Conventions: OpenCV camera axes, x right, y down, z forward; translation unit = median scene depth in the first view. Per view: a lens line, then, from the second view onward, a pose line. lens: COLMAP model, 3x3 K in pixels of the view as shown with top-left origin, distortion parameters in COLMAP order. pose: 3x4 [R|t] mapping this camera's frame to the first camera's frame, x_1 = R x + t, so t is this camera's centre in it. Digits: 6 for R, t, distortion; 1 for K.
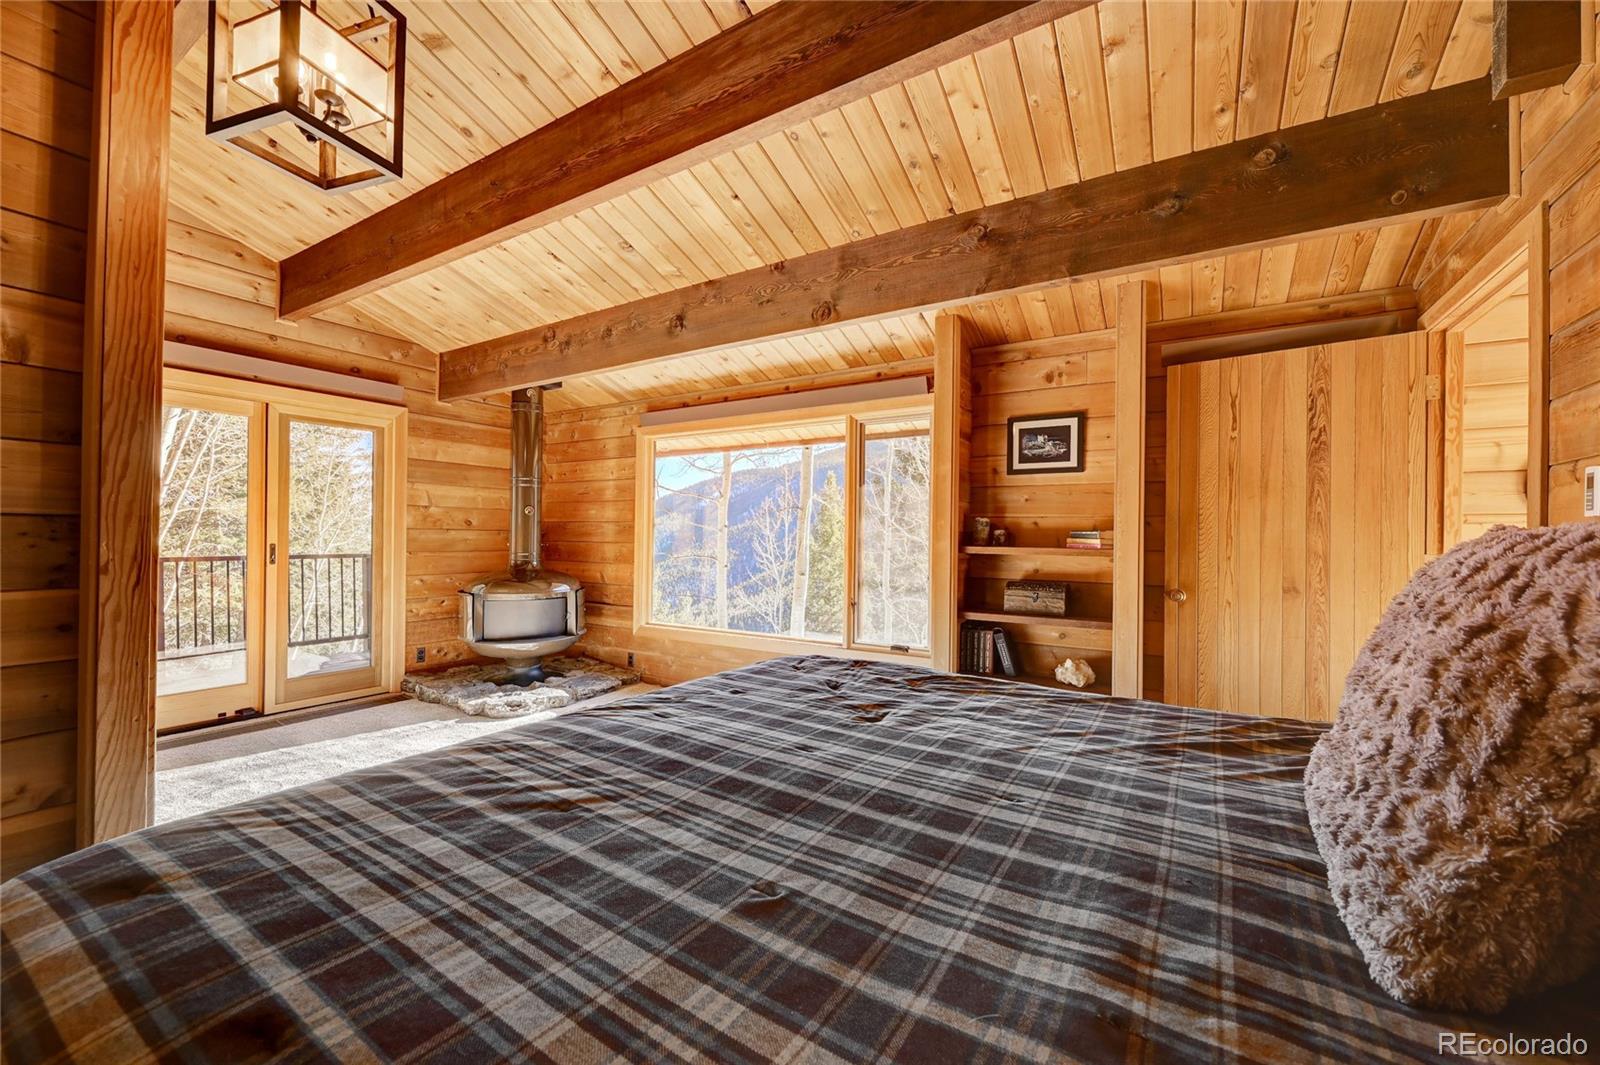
lens RADIAL K [[618.3, 0, 800.7], [0, 618.3, 532.3], [0, 0, 1]] dist [0.000950, 0.000025]
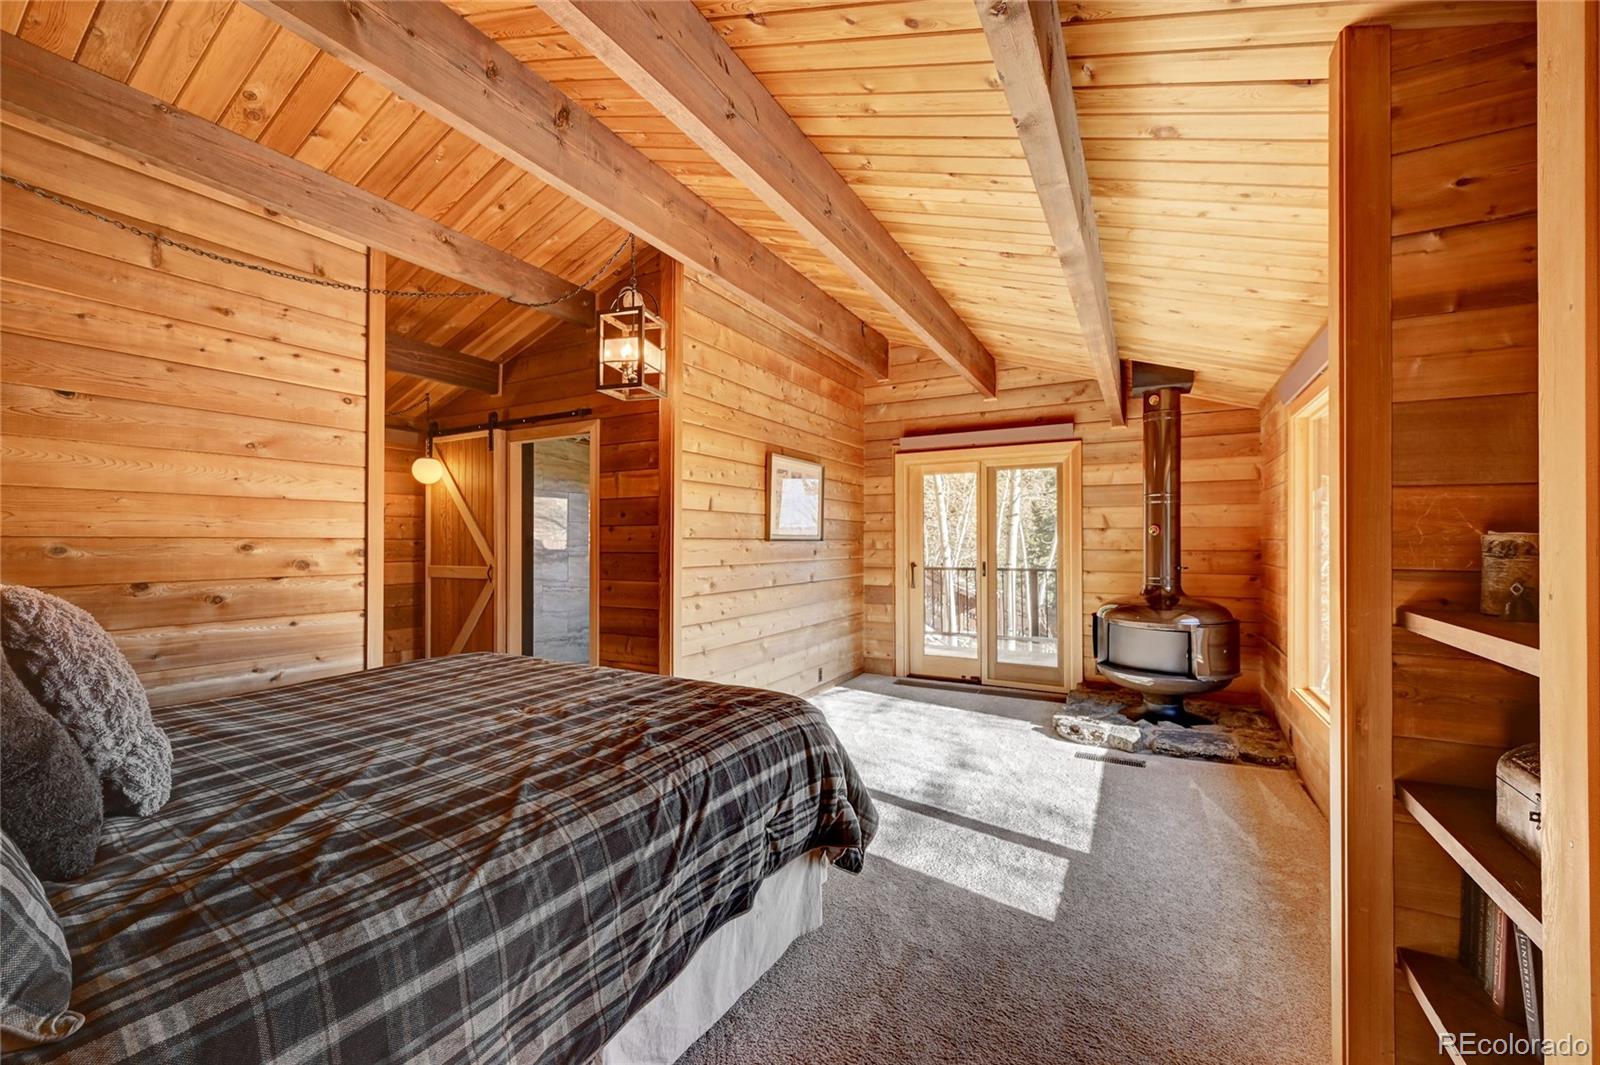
lens RADIAL K [[618.3, 0, 800.3], [0, 618.3, 535.6], [0, 0, 1]] dist [0.000950, 0.000025]
pose [[0.057701, -0.022456, -0.998081, 0.444218], [0.003750, 0.999745, -0.022277, -0.009179], [0.998327, -0.002458, 0.057771, 0.444583]]
